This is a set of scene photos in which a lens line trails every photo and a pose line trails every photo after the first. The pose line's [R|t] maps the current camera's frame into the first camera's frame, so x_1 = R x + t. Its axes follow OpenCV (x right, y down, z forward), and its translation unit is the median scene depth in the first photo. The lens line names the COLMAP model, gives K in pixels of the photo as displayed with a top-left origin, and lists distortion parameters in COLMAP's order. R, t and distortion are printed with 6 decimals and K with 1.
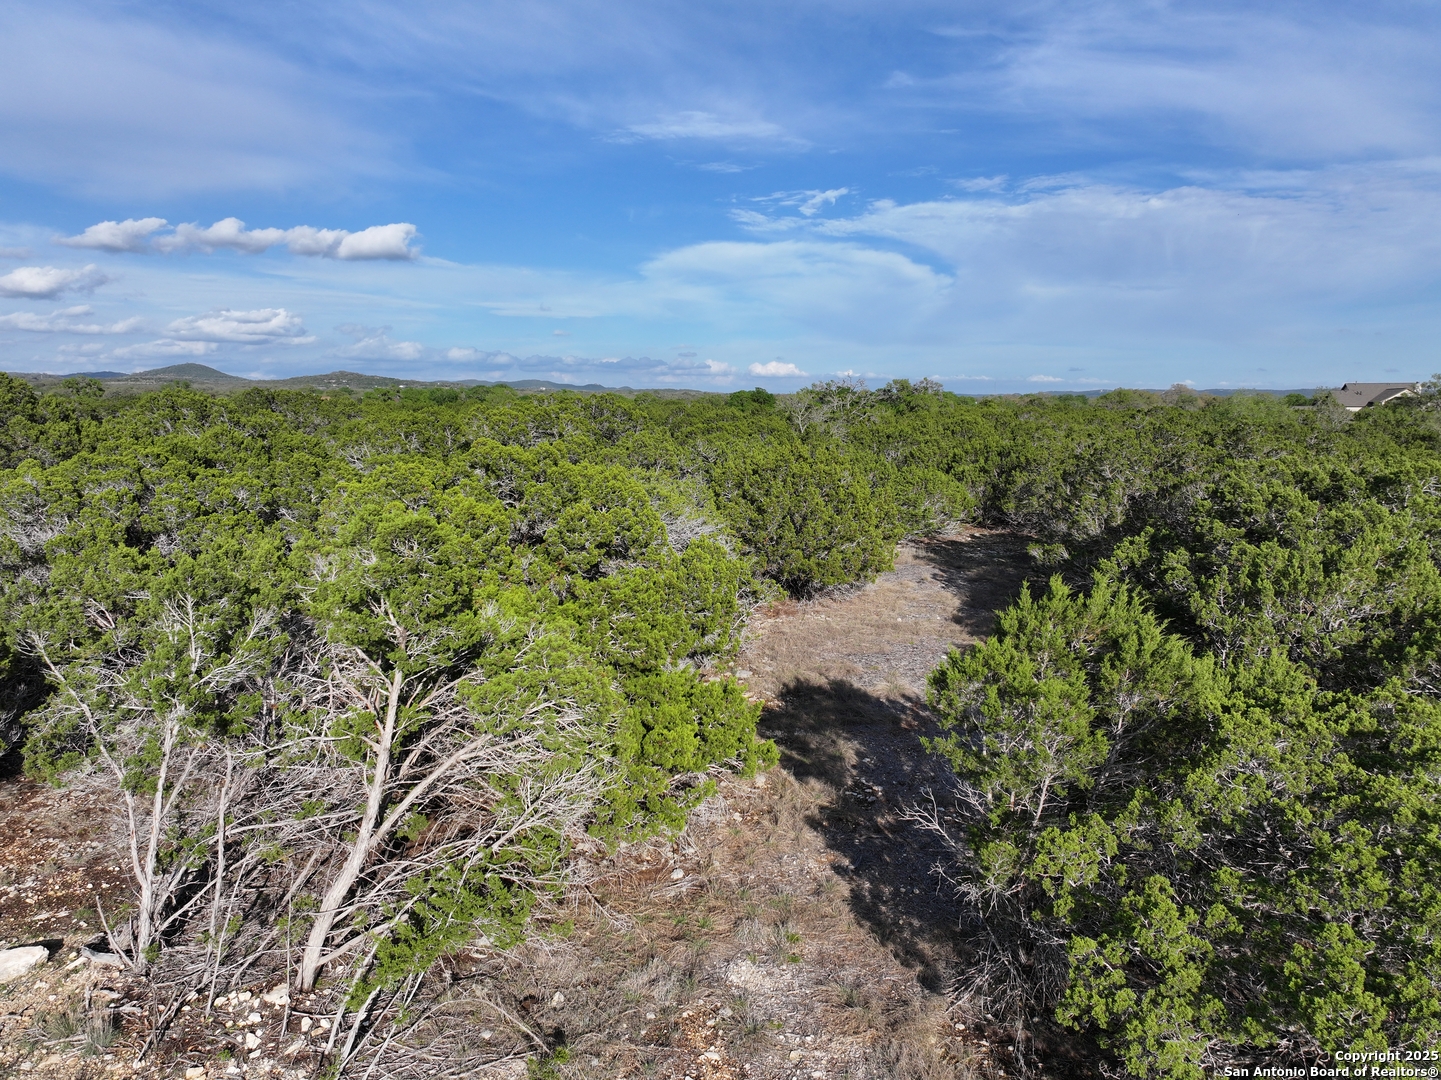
lens RADIAL K [[1011.6, 0, 726.2], [0, 1011.6, 537.4], [0, 0, 1]] dist [-0.006138, 0.021590]
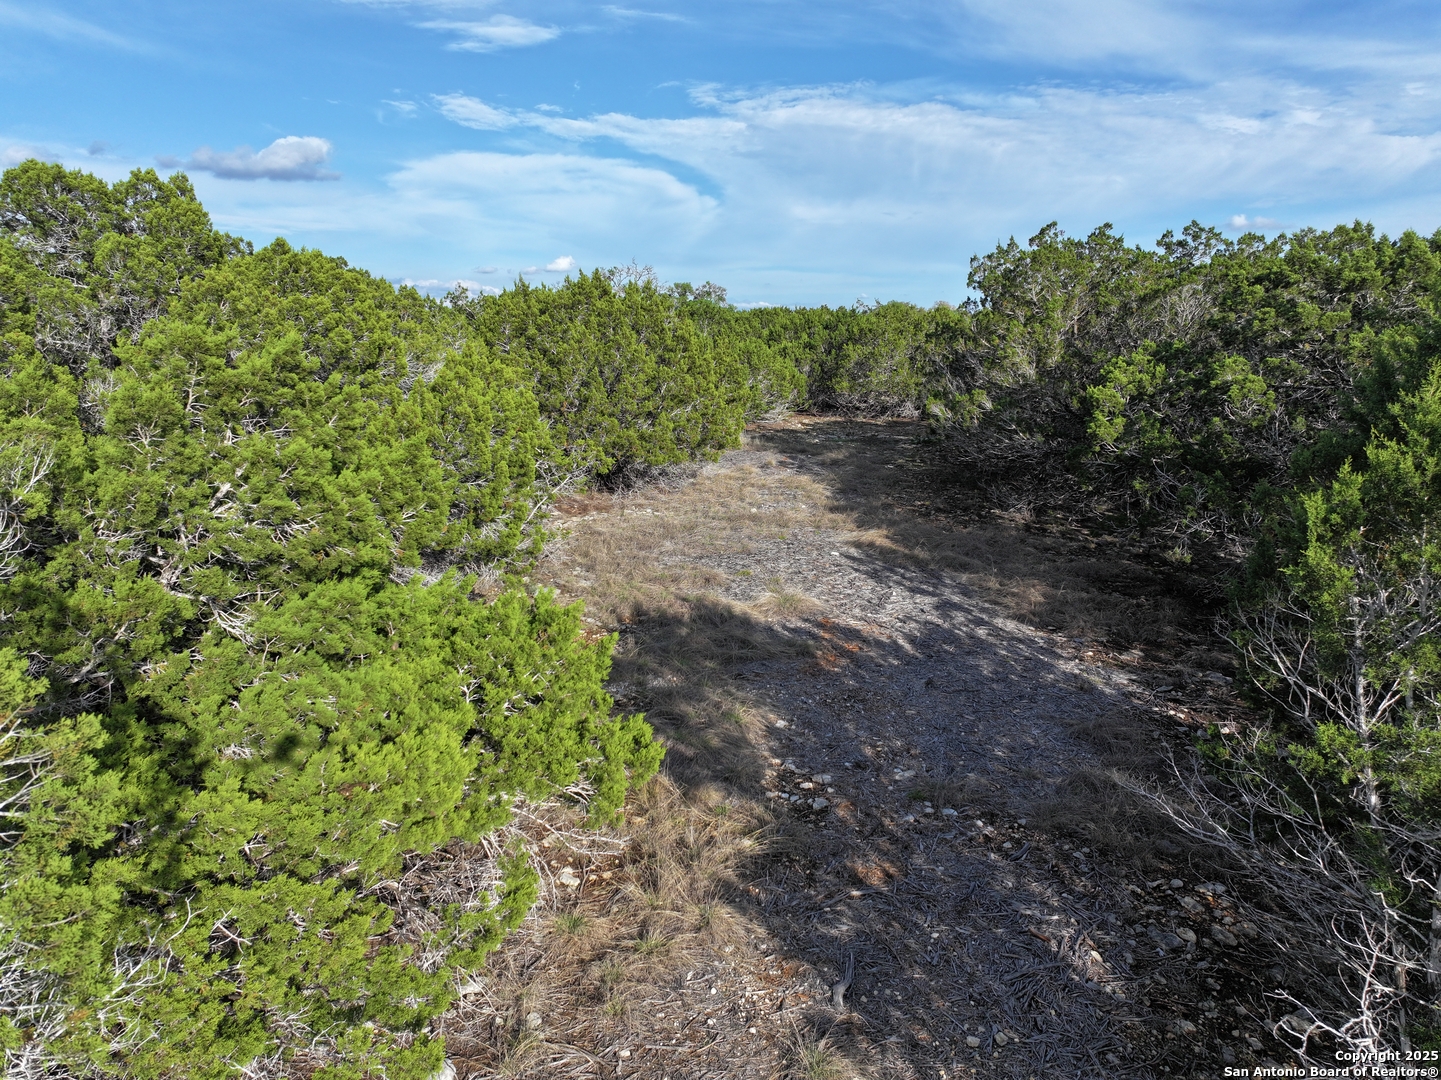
lens RADIAL K [[1011.6, 0, 722.1], [0, 1011.6, 544.9], [0, 0, 1]] dist [-0.006138, 0.021590]
pose [[0.975934, -0.047152, 0.212907, -0.007140], [0.030303, 0.996194, 0.081723, 0.044262], [-0.215950, -0.073304, 0.973649, 0.283939]]
